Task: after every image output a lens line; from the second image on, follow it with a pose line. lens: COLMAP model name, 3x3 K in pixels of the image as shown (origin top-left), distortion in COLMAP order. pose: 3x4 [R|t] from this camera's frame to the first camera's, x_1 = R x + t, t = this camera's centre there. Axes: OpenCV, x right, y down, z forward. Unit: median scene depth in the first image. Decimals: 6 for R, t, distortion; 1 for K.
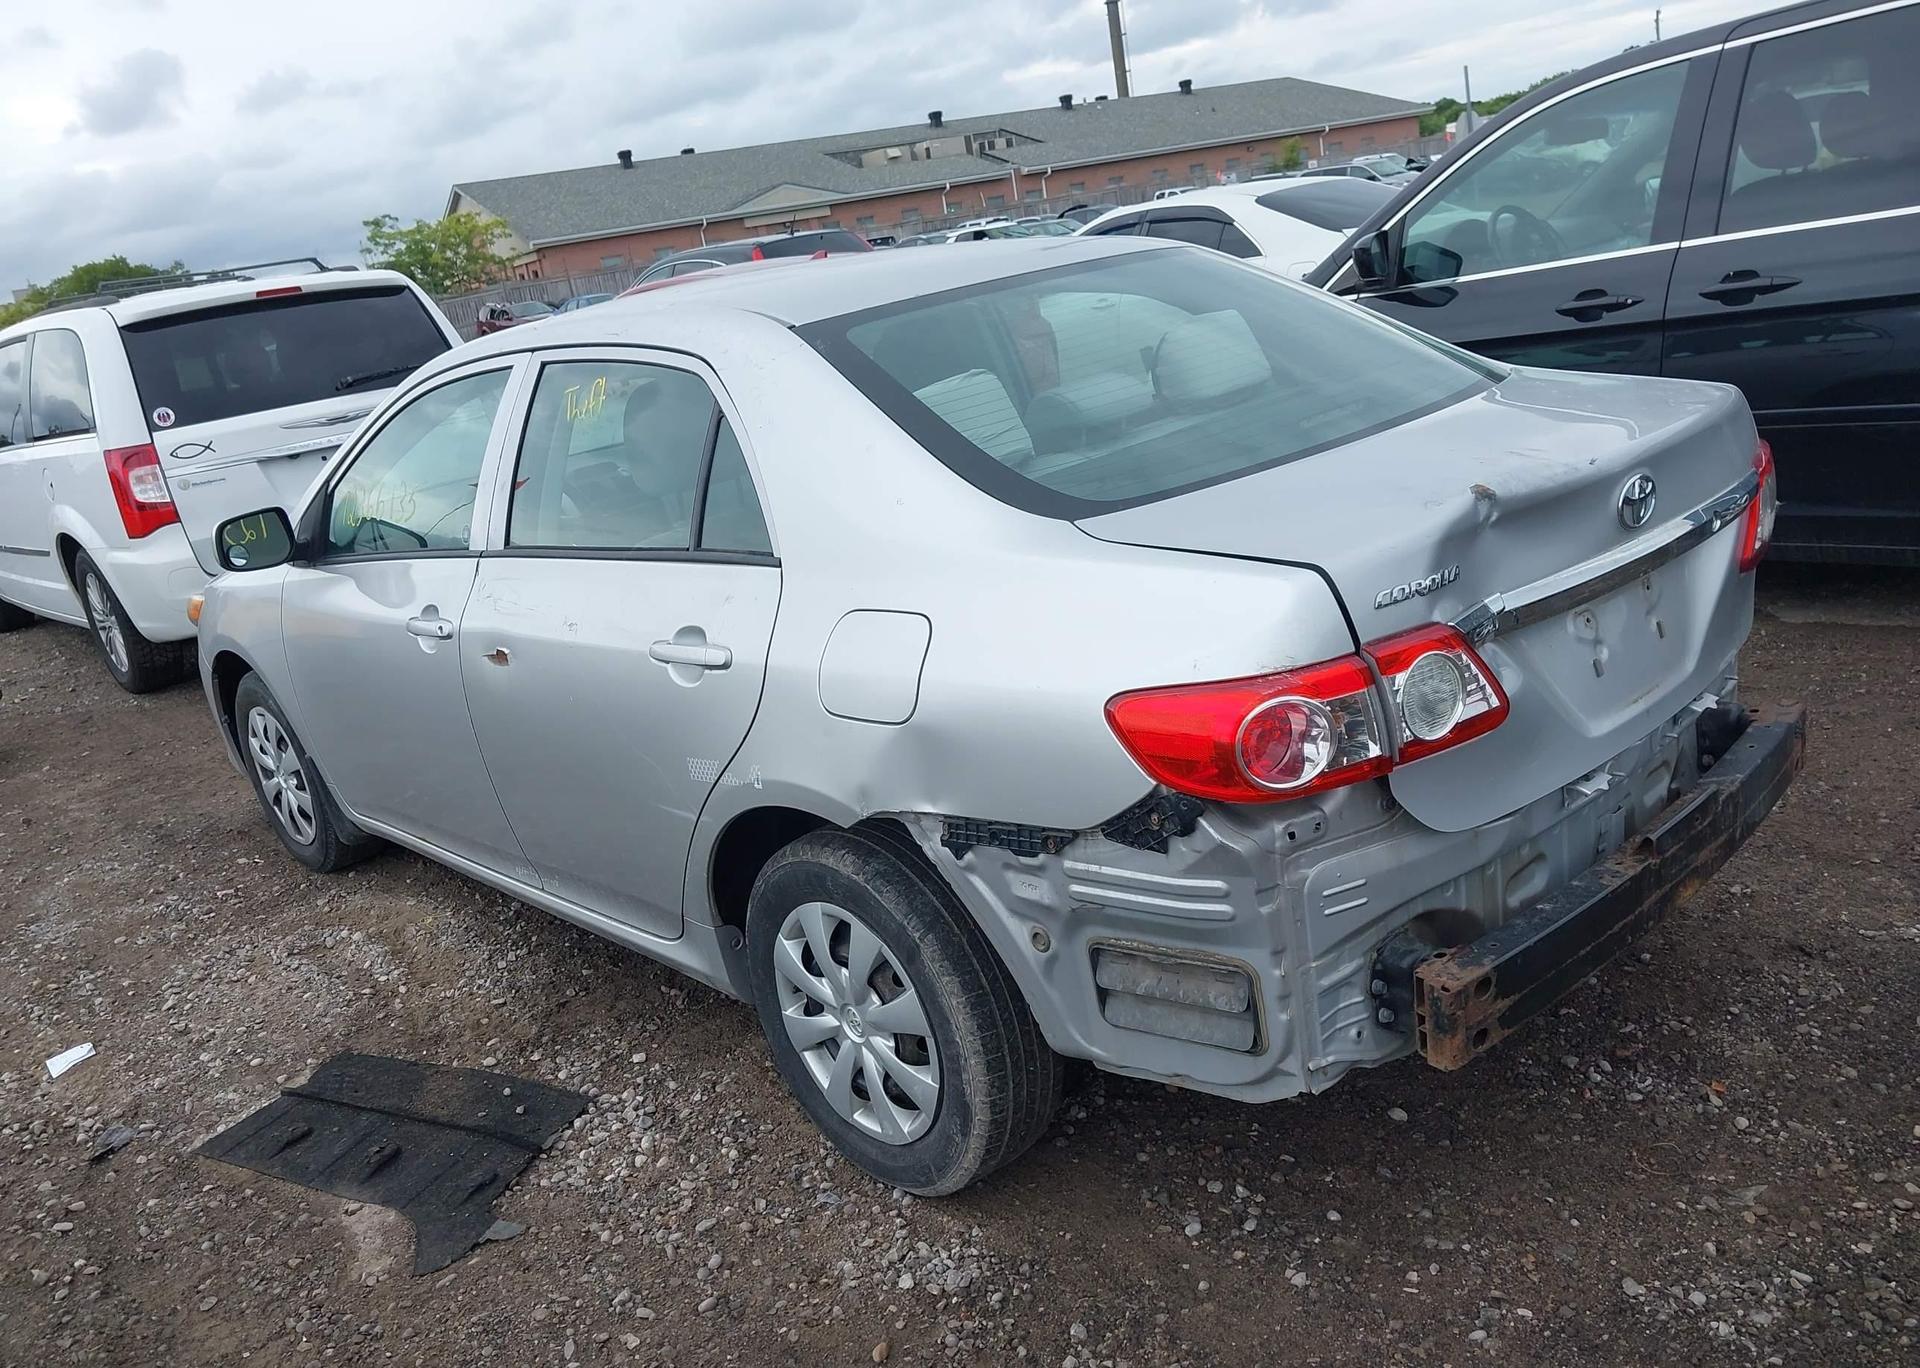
lens RADIAL K [[1539.7, 0, 951.5], [0, 1539.7, 746.2], [0, 0, 1]] dist [0.008264, -0.006267]
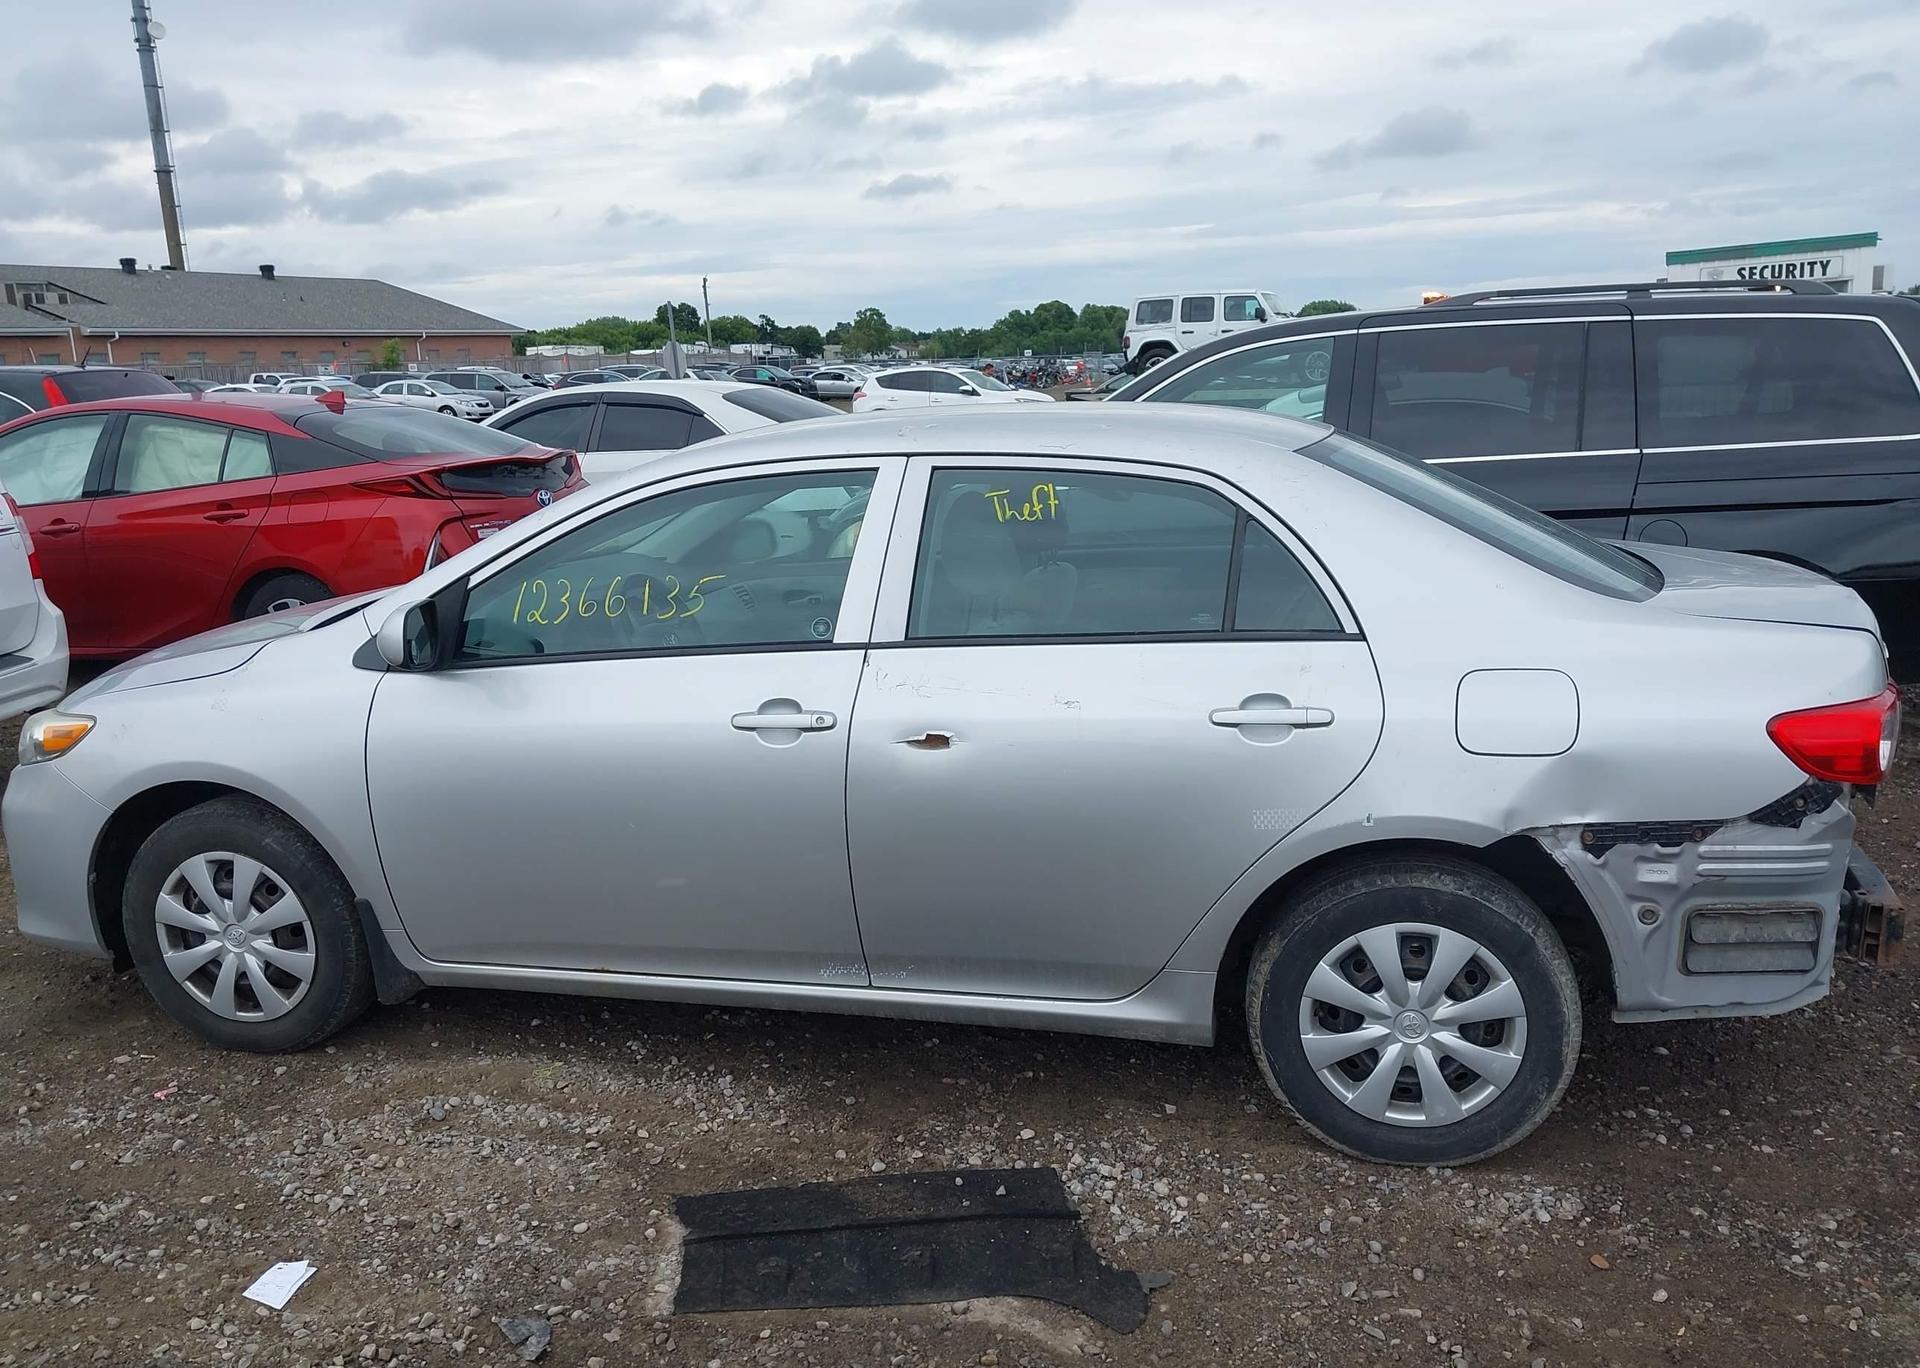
lens RADIAL K [[1539.7, 0, 951.5], [0, 1539.7, 746.2], [0, 0, 1]] dist [0.008264, -0.006267]
pose [[0.821053, -0.007178, 0.570807, -0.975000], [0.081539, 0.991143, -0.104822, 0.058743], [-0.564999, 0.132608, 0.814366, 0.191938]]
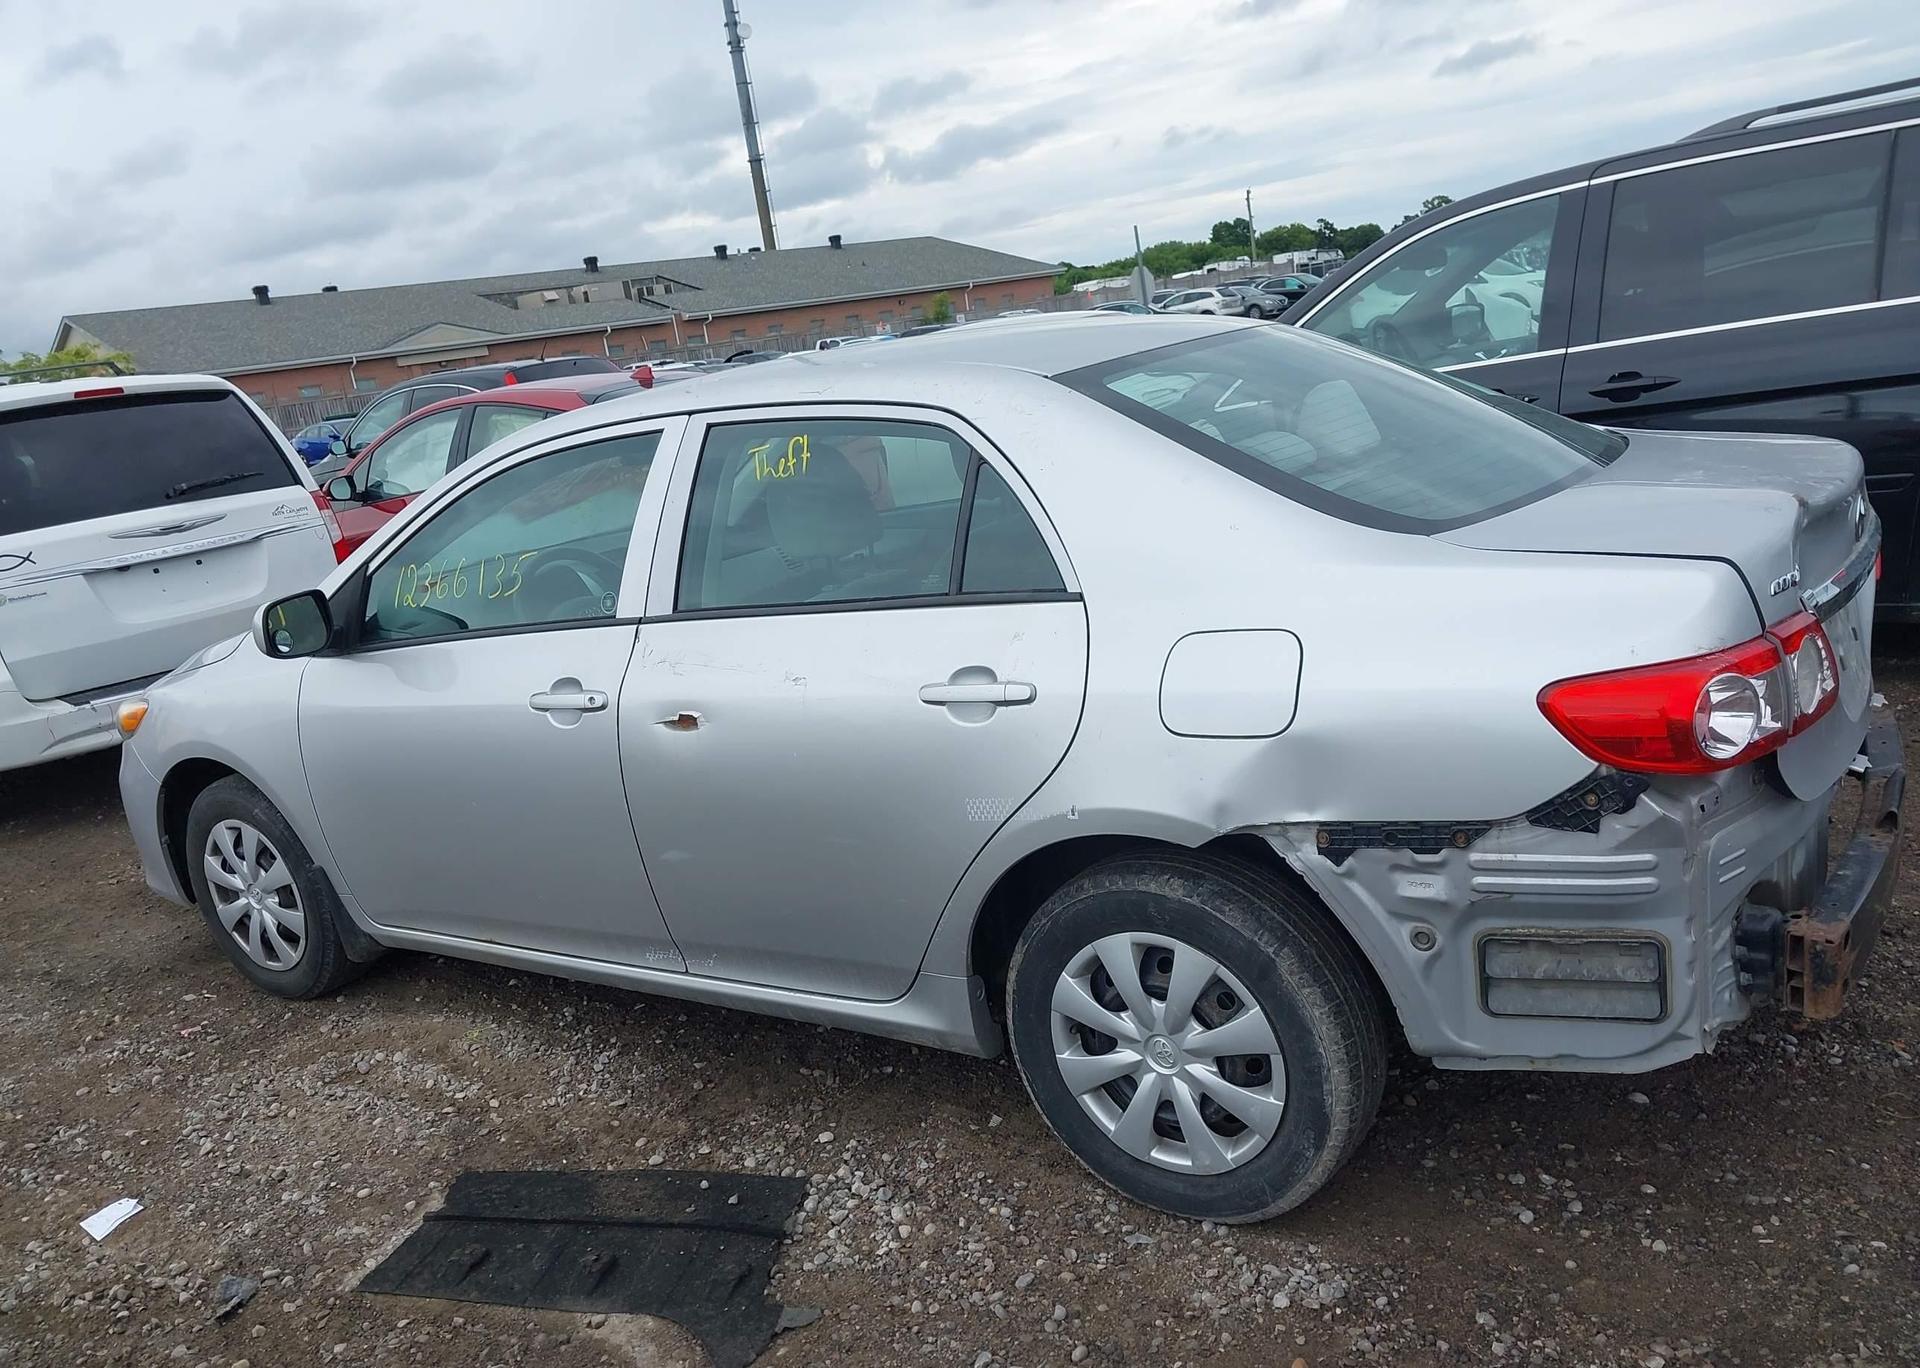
lens RADIAL K [[1533.6, 0, 953.7], [0, 1533.6, 756.2], [0, 0, 1]] dist [0.006159, -0.000405]
pose [[0.973194, -0.042638, 0.225997, -0.389866], [0.061099, 0.995285, -0.075331, 0.050998], [-0.221720, 0.087120, 0.971211, 0.044479]]
